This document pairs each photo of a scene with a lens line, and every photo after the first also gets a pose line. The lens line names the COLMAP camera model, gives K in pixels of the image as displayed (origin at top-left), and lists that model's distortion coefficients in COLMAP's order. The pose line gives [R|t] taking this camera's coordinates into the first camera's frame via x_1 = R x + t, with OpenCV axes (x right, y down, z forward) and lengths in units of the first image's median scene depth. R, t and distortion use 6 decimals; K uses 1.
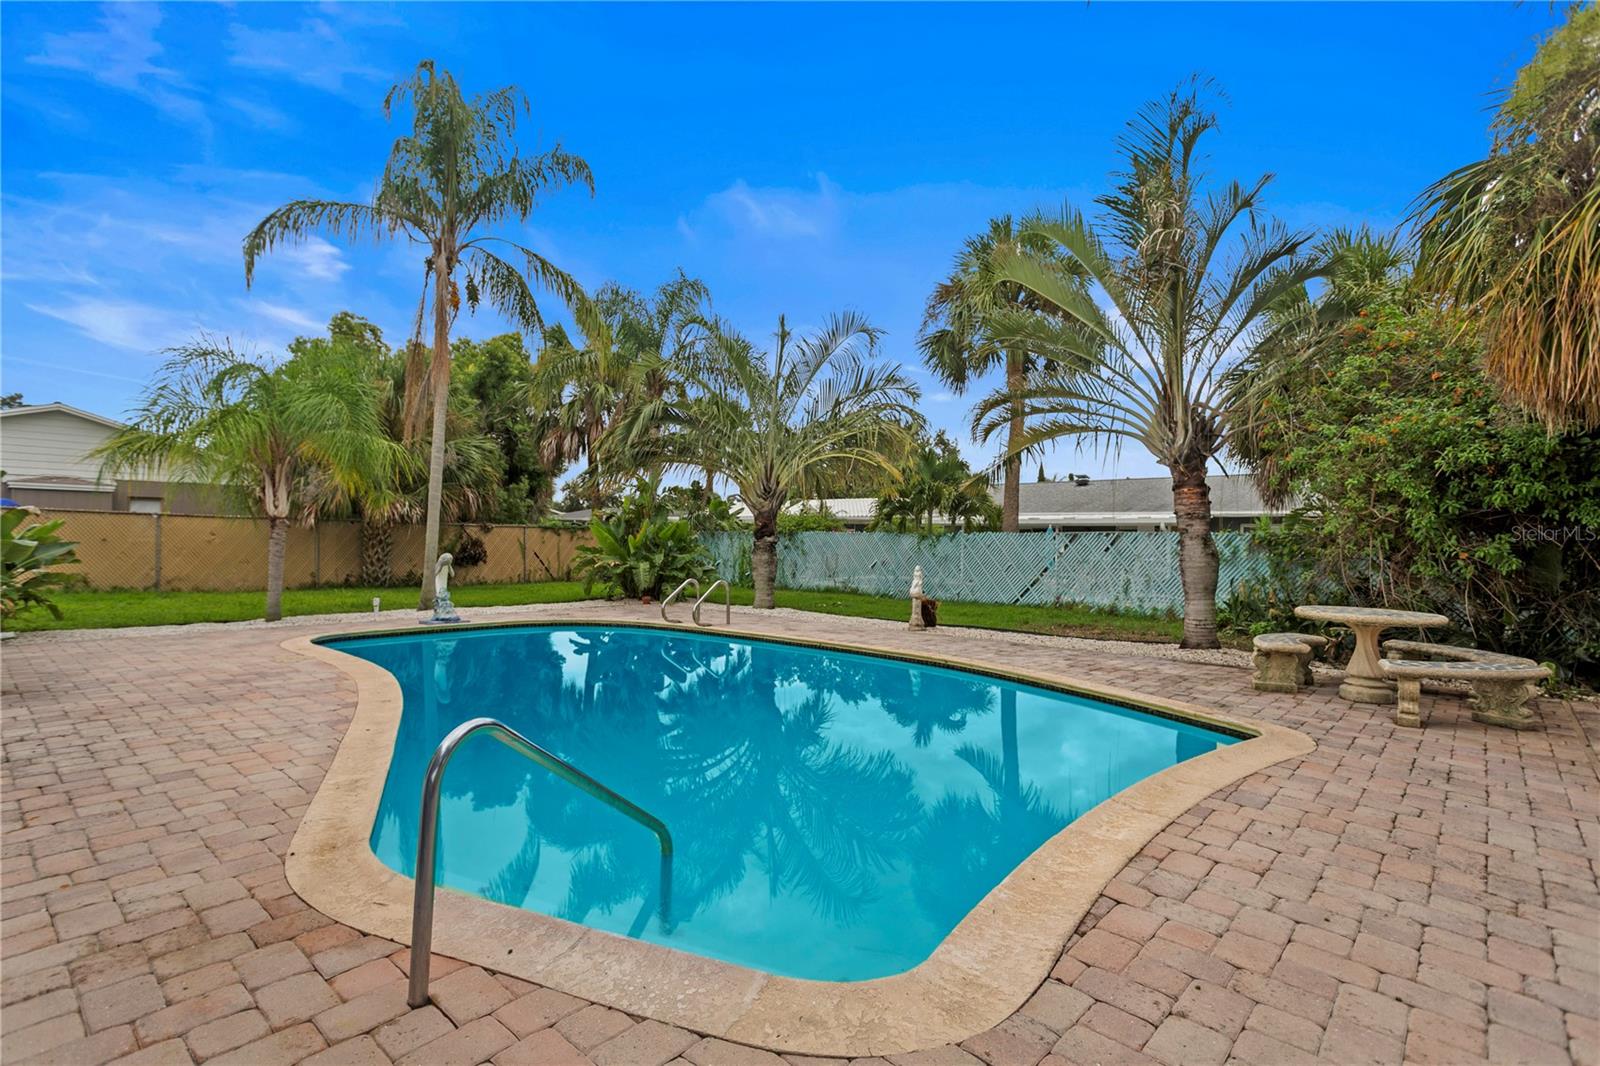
lens RADIAL K [[762.8, 0, 796.8], [0, 762.8, 535.4], [0, 0, 1]] dist [-0.016501, 0.004695]
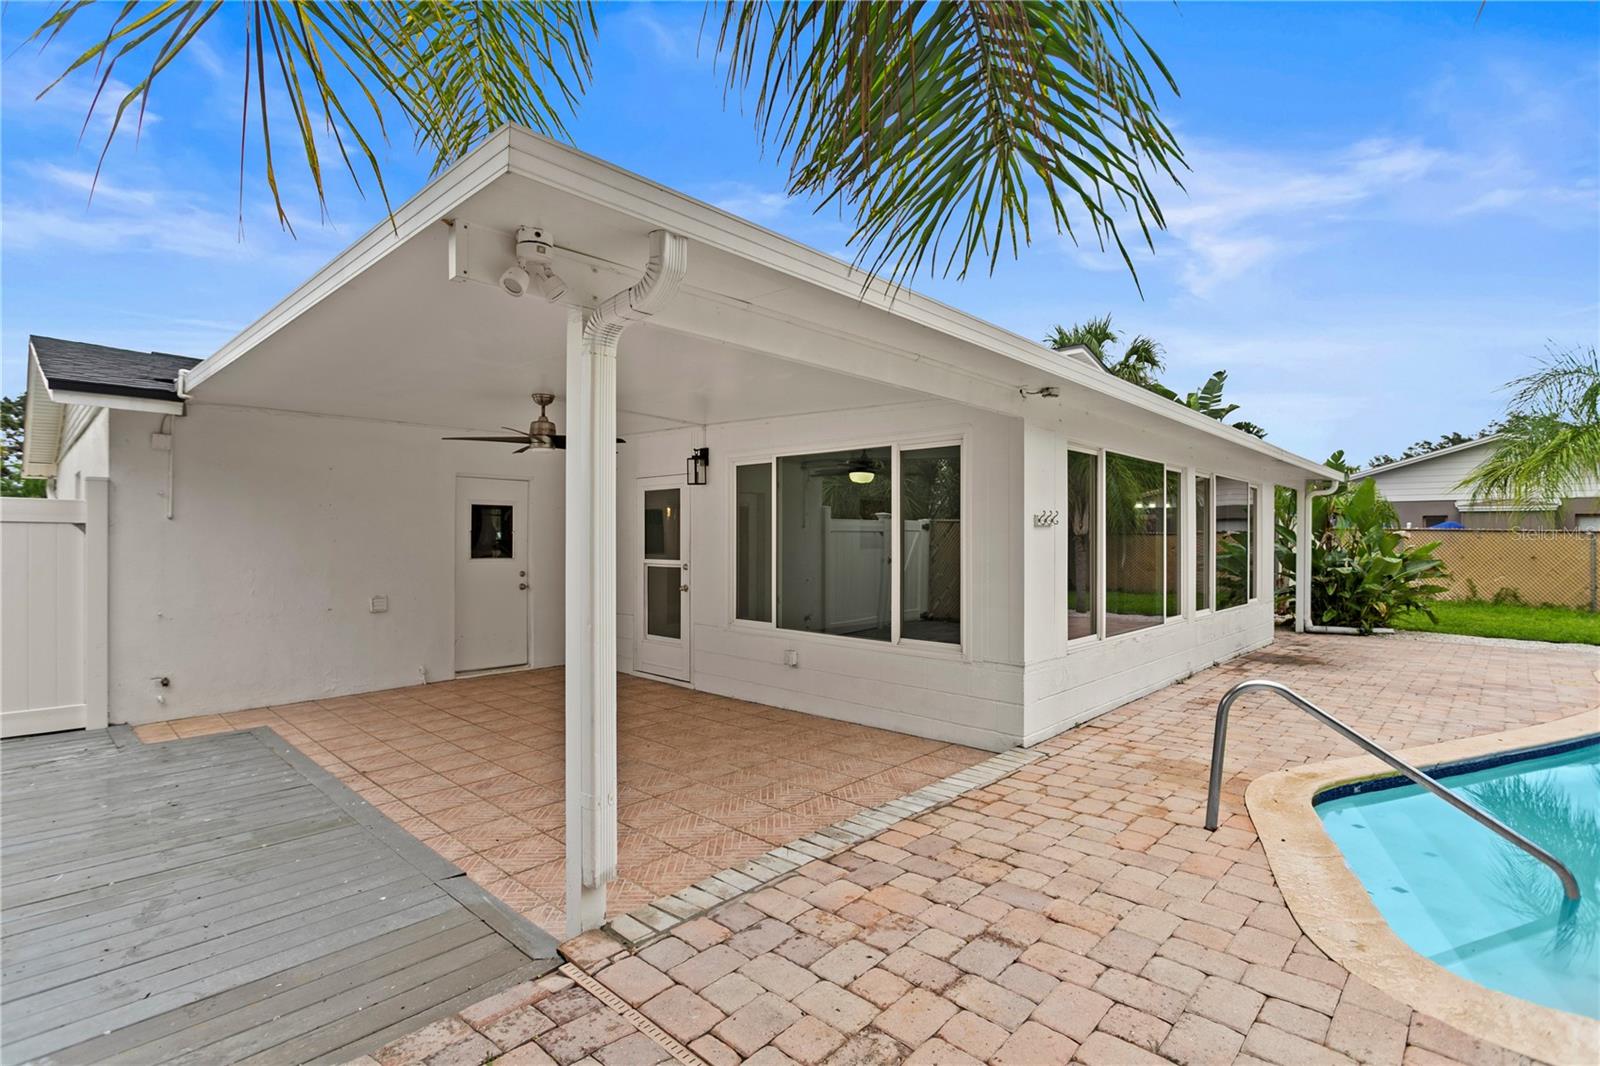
lens RADIAL K [[762.8, 0, 799.7], [0, 762.8, 539.1], [0, 0, 1]] dist [-0.016501, 0.004695]
pose [[-0.018152, -0.017417, -0.999684, 0.844663], [0.001099, 0.999847, -0.017440, -0.012617], [0.999835, -0.001415, -0.018130, 0.057397]]
